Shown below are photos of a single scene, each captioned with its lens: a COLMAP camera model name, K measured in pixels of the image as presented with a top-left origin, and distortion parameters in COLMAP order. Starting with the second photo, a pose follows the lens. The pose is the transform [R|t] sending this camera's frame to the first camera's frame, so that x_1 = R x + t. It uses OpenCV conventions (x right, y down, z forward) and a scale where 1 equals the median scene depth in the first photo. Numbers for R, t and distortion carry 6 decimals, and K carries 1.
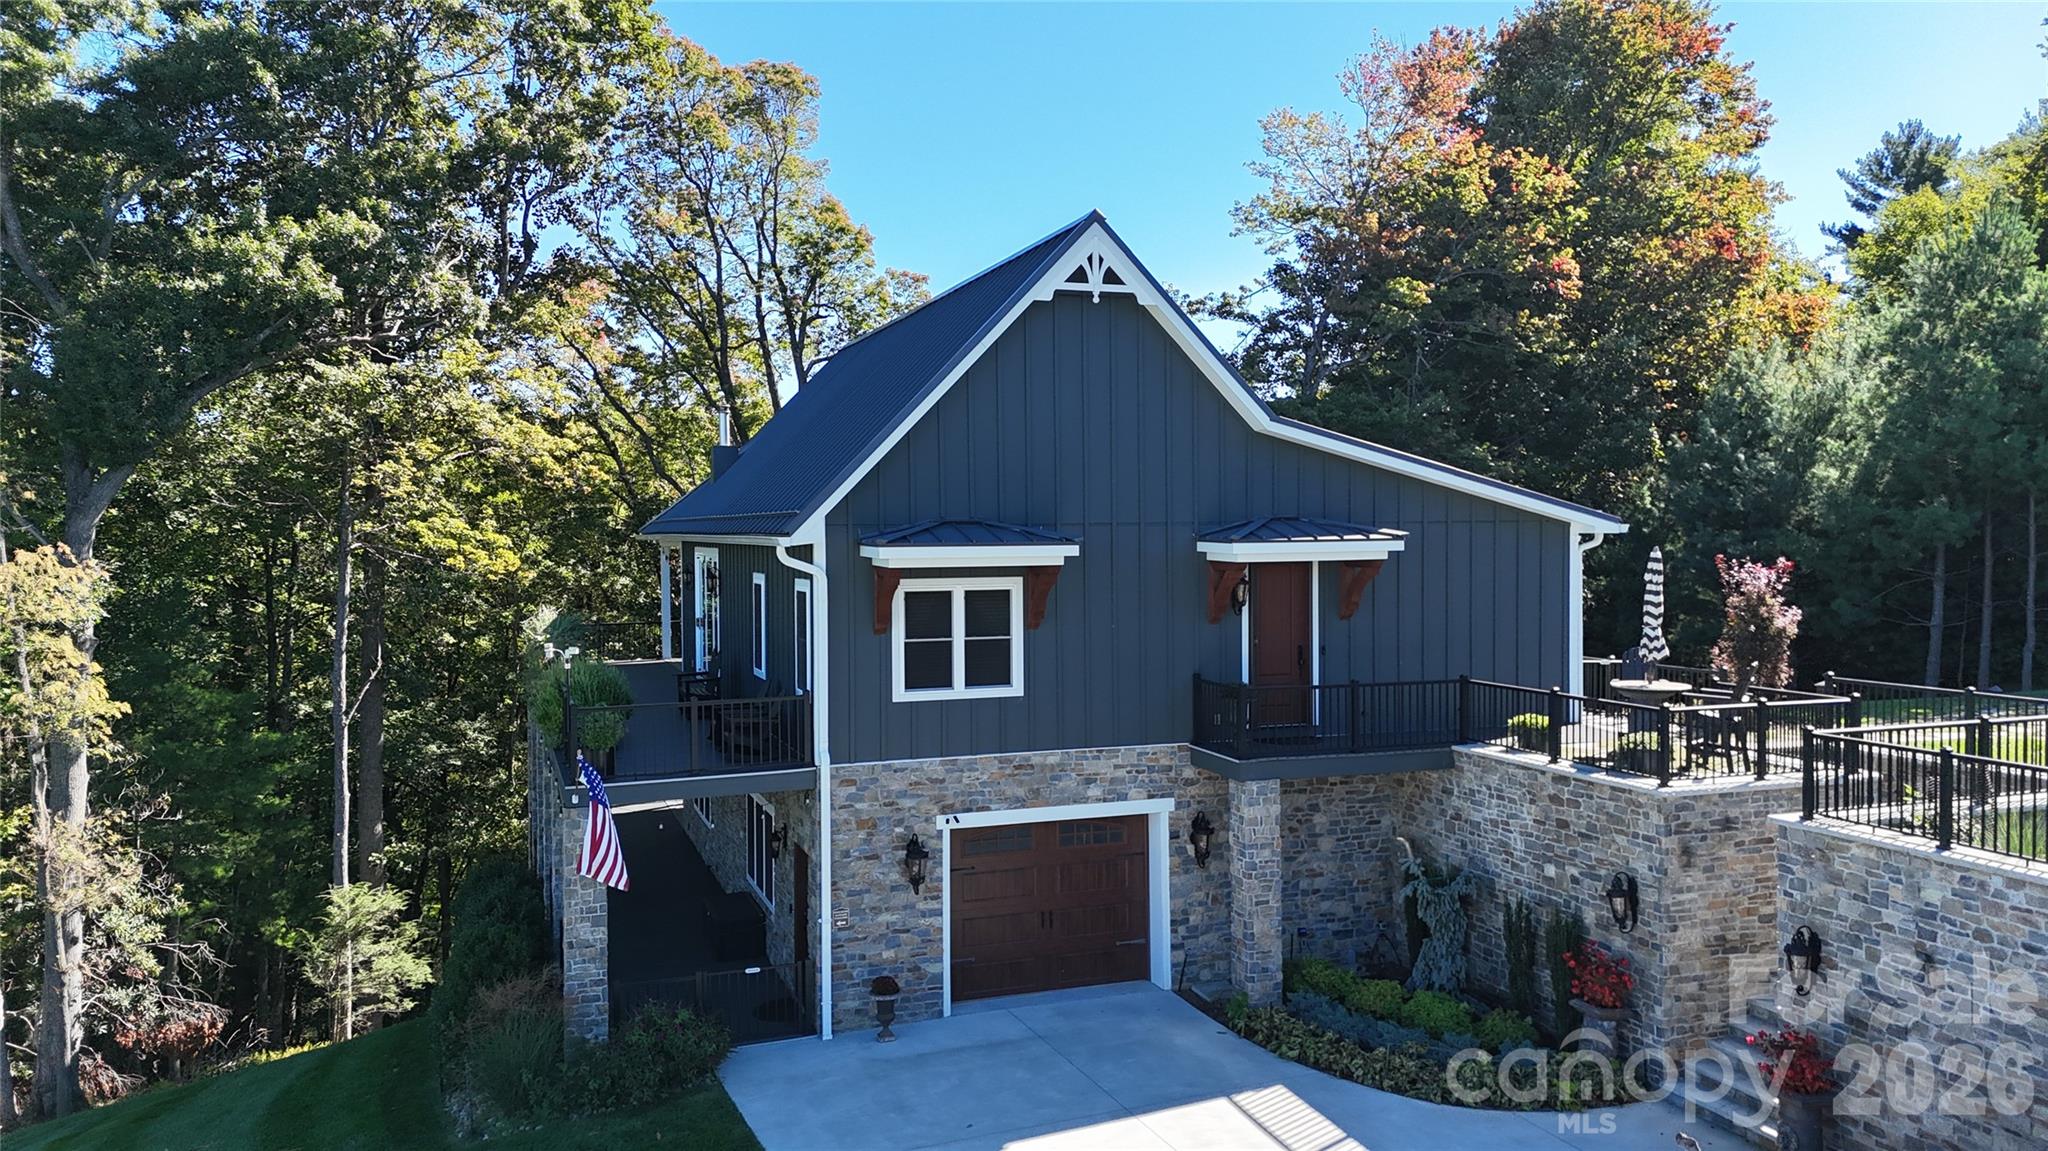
lens RADIAL K [[1506.6, 0, 1002.5], [0, 1506.6, 564.7], [0, 0, 1]] dist [0.058904, -0.000034]
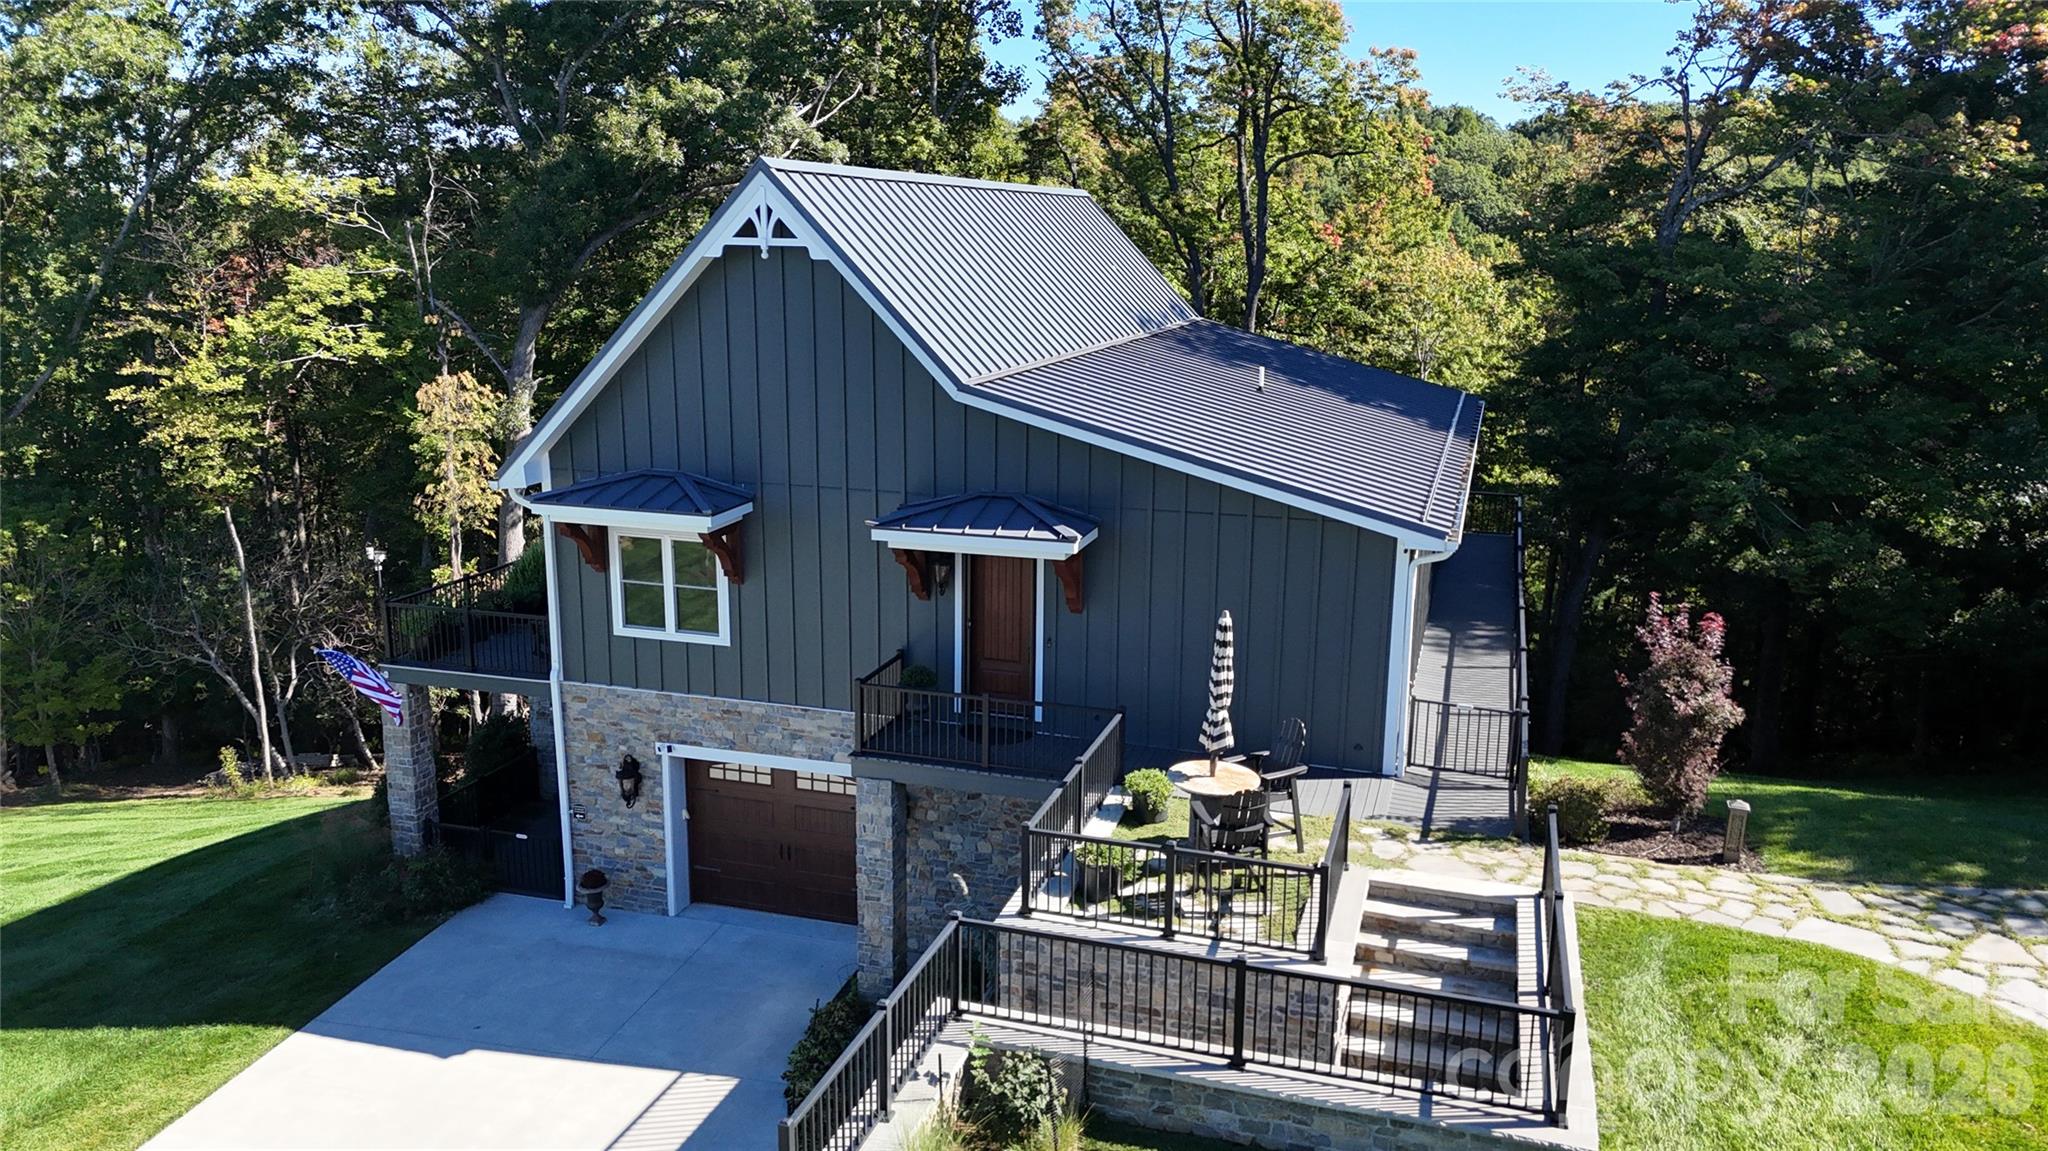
lens RADIAL K [[1506.6, 0, 1017.4], [0, 1506.6, 587.4], [0, 0, 1]] dist [0.058904, -0.000034]
pose [[0.797804, 0.153052, -0.583168, 0.771796], [-0.029139, 0.975901, 0.216261, -0.182121], [0.602213, -0.155541, 0.783037, 0.321787]]
